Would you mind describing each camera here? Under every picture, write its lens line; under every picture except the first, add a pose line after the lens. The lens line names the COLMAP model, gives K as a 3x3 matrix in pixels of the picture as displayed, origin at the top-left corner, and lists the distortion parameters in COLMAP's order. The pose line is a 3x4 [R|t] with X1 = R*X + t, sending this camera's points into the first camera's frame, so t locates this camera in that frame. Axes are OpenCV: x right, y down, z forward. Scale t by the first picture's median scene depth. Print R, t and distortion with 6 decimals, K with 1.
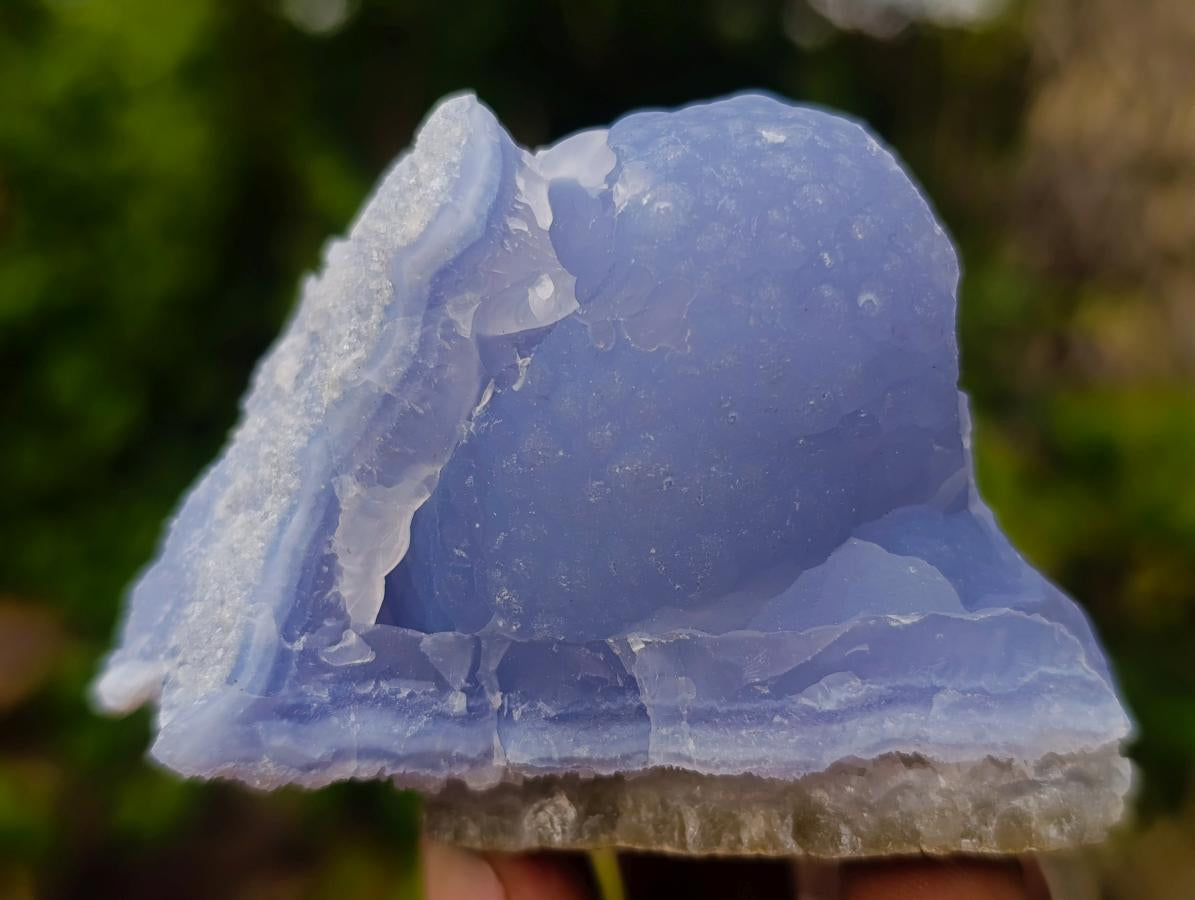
lens RADIAL K [[1837.2, 0, 597.5], [0, 1837.2, 450.0], [0, 0, 1]] dist [0.309677, -1.186270]
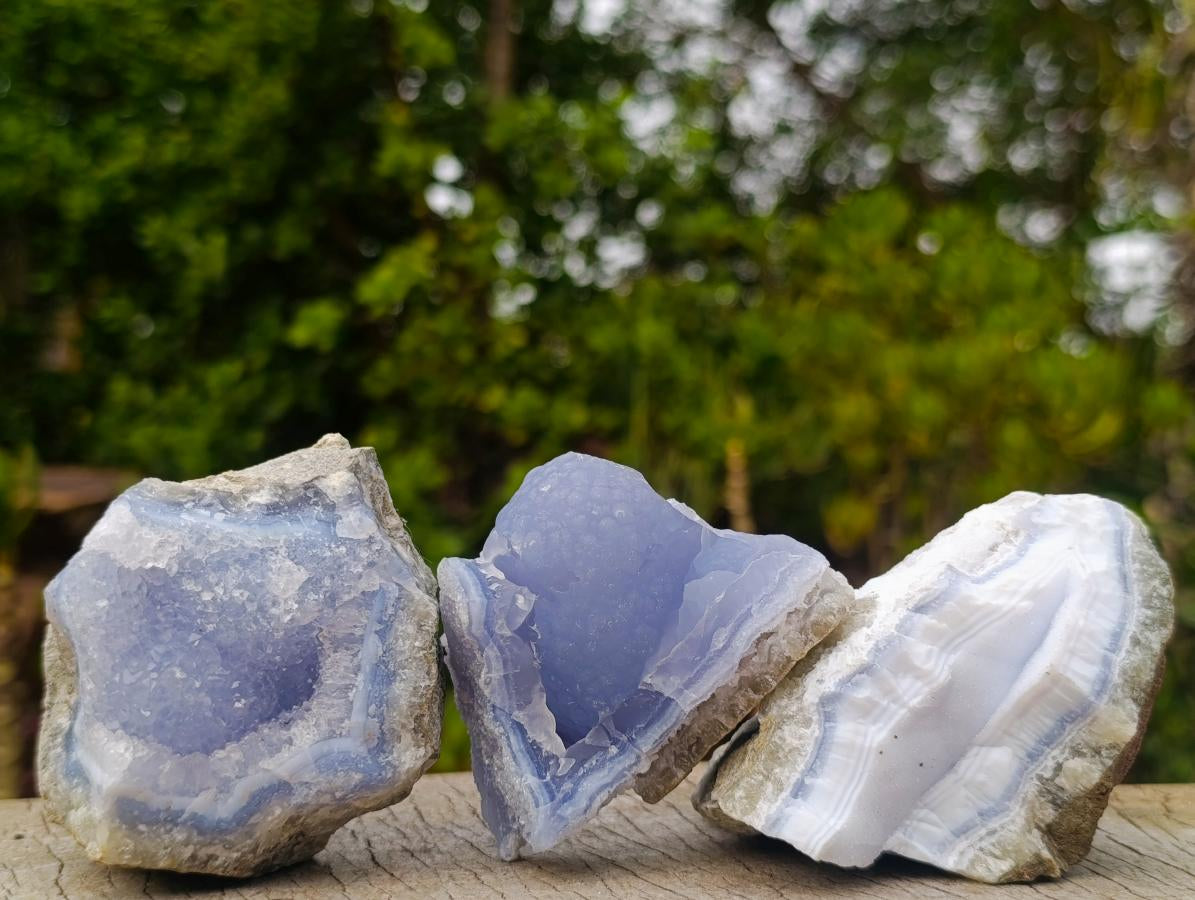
lens RADIAL K [[1837.2, 0, 597.5], [0, 1837.2, 450.0], [0, 0, 1]] dist [0.309677, -1.186270]
pose [[0.723032, -0.690490, -0.021180, 0.228105], [0.687962, 0.722491, -0.068662, 0.007028], [0.062712, 0.035074, 0.997415, -1.400626]]
